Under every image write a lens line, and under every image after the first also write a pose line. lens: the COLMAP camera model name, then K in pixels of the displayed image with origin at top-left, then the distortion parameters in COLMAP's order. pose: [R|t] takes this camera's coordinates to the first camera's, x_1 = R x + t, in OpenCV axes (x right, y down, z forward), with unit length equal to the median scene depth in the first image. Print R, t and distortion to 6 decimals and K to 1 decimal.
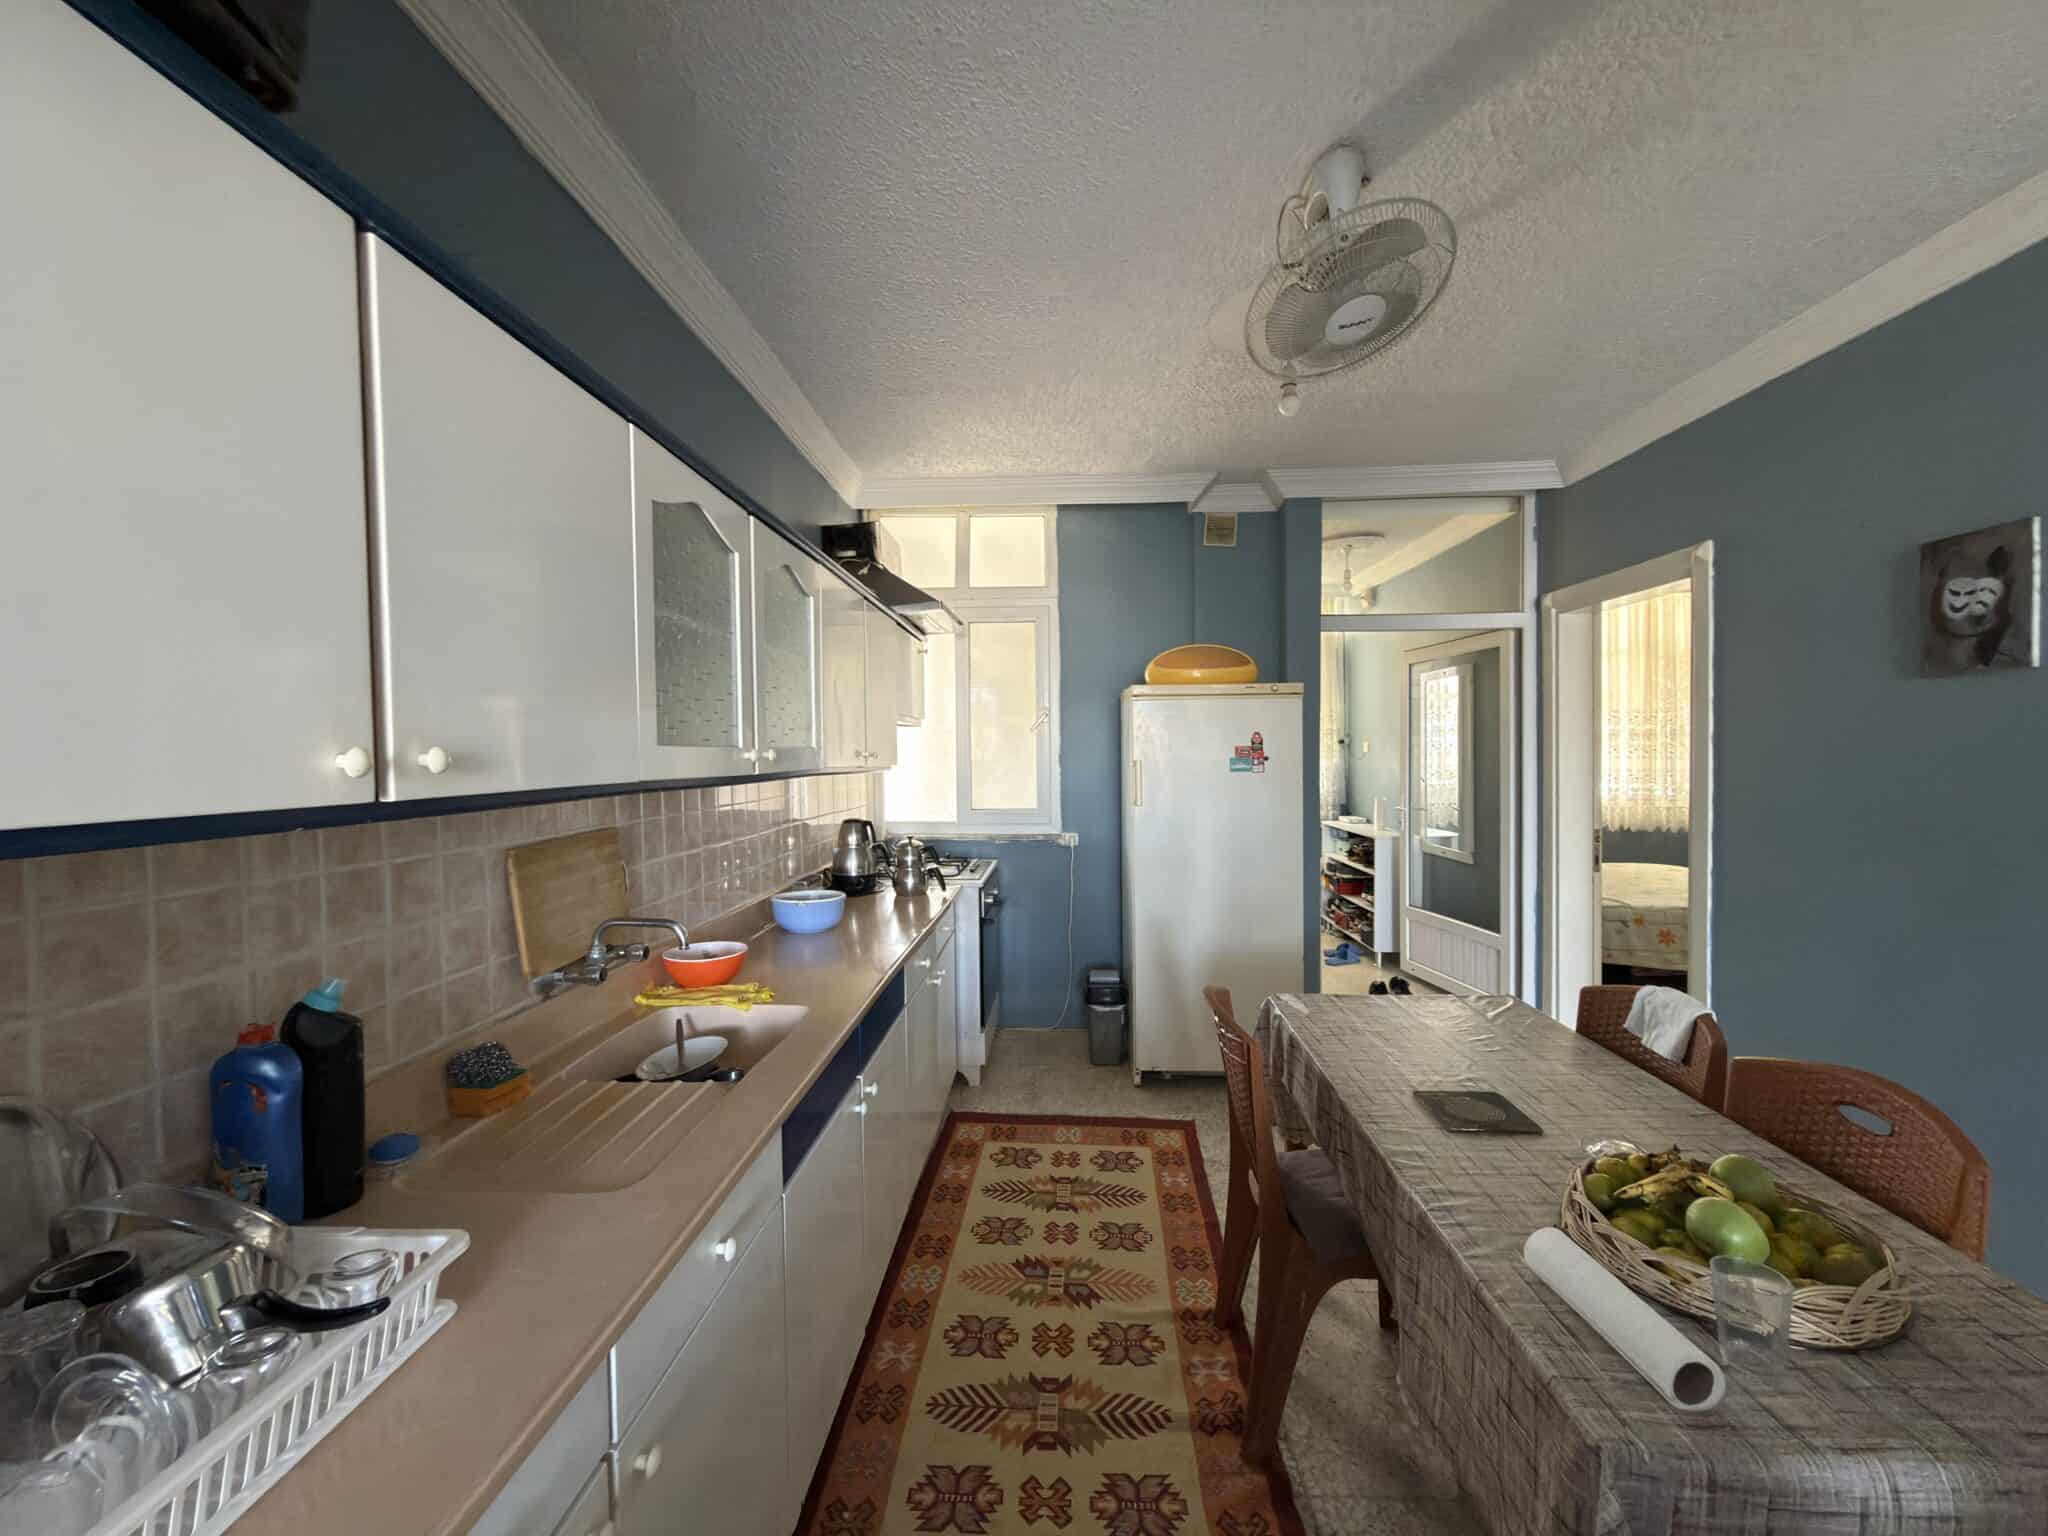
lens RADIAL K [[814.8, 0, 1024.0], [0, 814.8, 768.0], [0, 0, 1]] dist [0.002536, 0.000097]
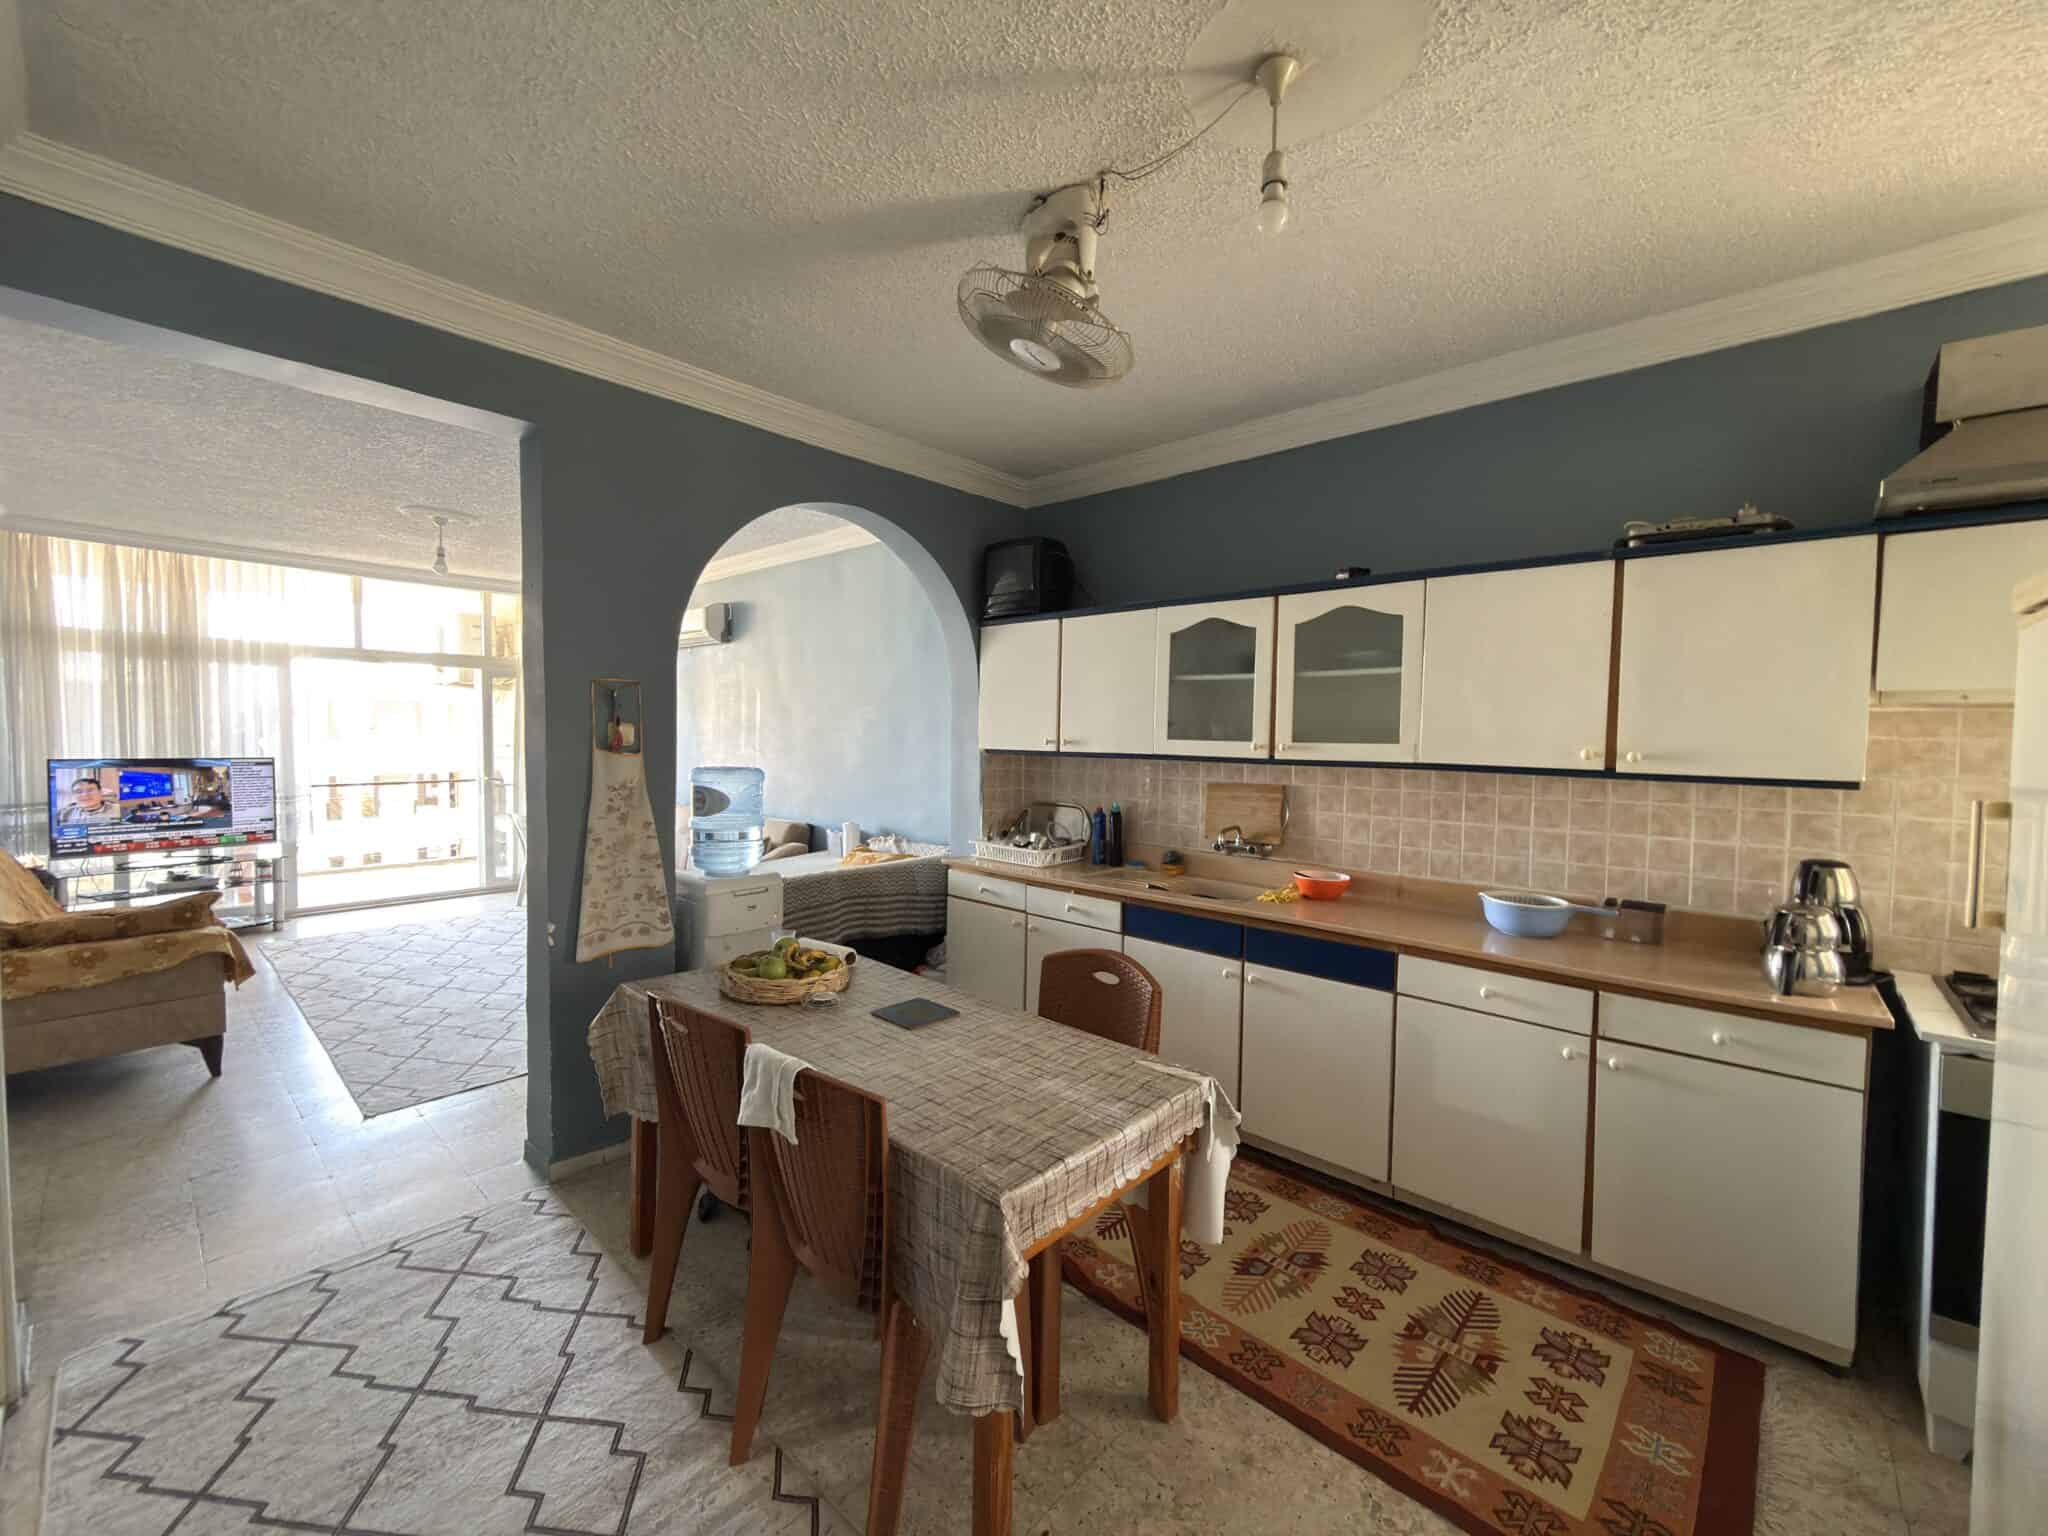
lens RADIAL K [[818.9, 0, 1024.0], [0, 818.9, 768.0], [0, 0, 1]] dist [0.000074, 0.000043]
pose [[-0.629779, 0.034099, -0.776025, 0.809784], [-0.023417, 0.997749, 0.062845, -0.041571], [0.776421, 0.057751, -0.627563, 1.076752]]
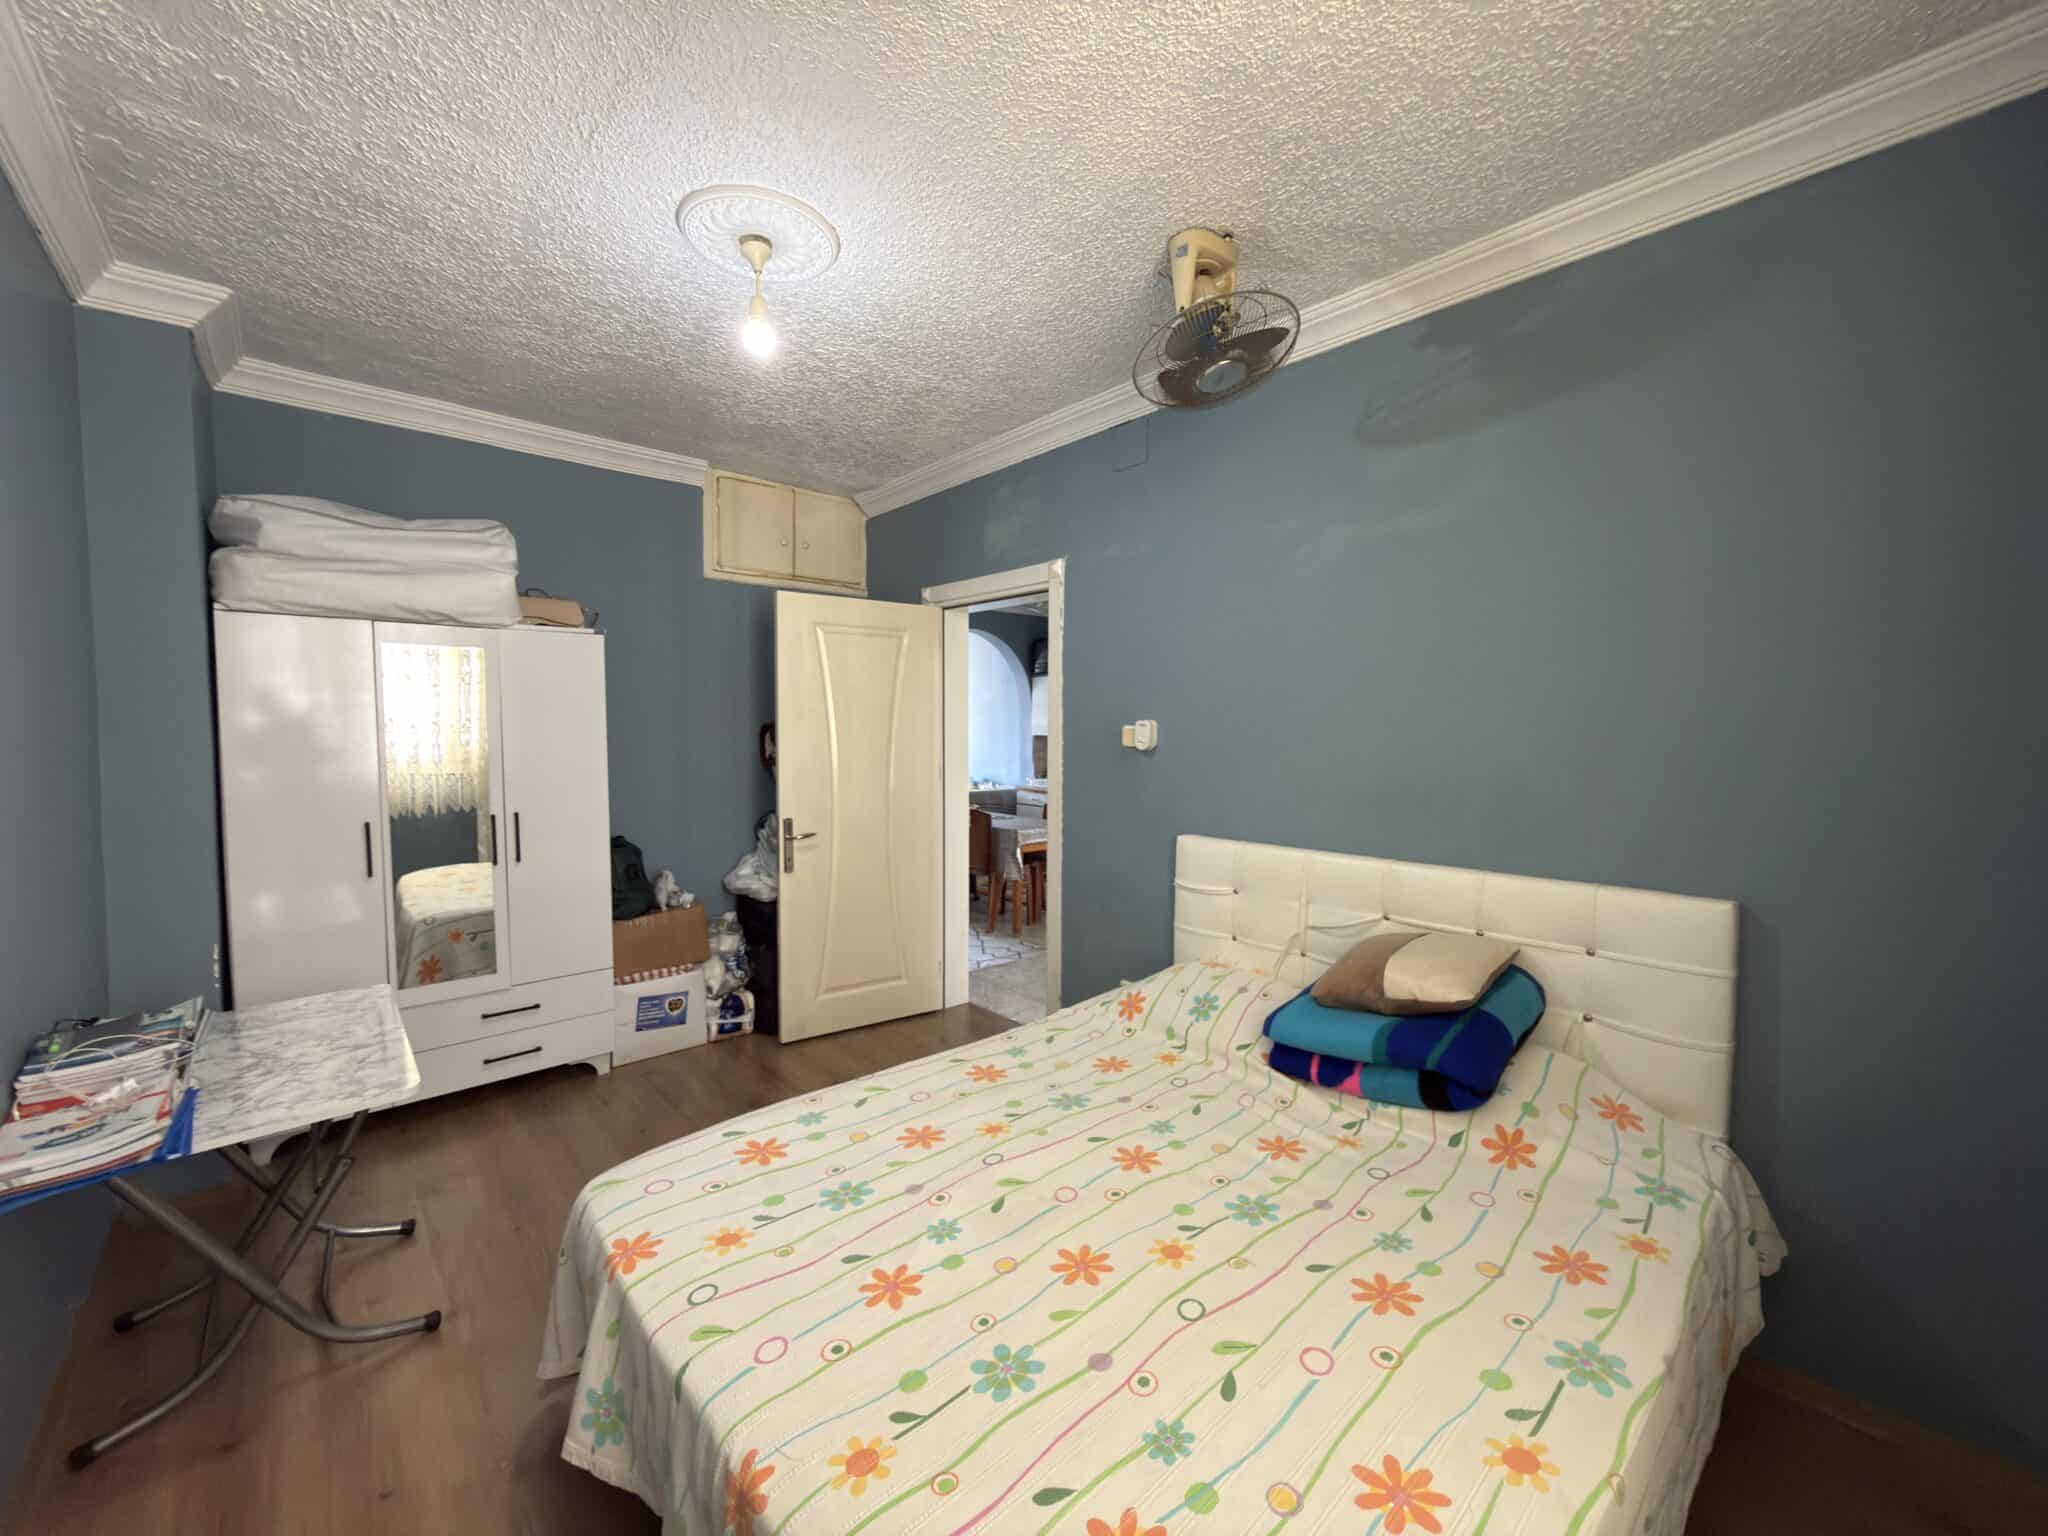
lens RADIAL K [[814.8, 0, 1024.0], [0, 814.8, 768.0], [0, 0, 1]] dist [0.002536, 0.000097]
pose [[-0.712011, 0.045372, -0.700700, 1.830622], [-0.013882, 0.996805, 0.078652, -0.096012], [0.702031, 0.065729, -0.709107, 2.183145]]
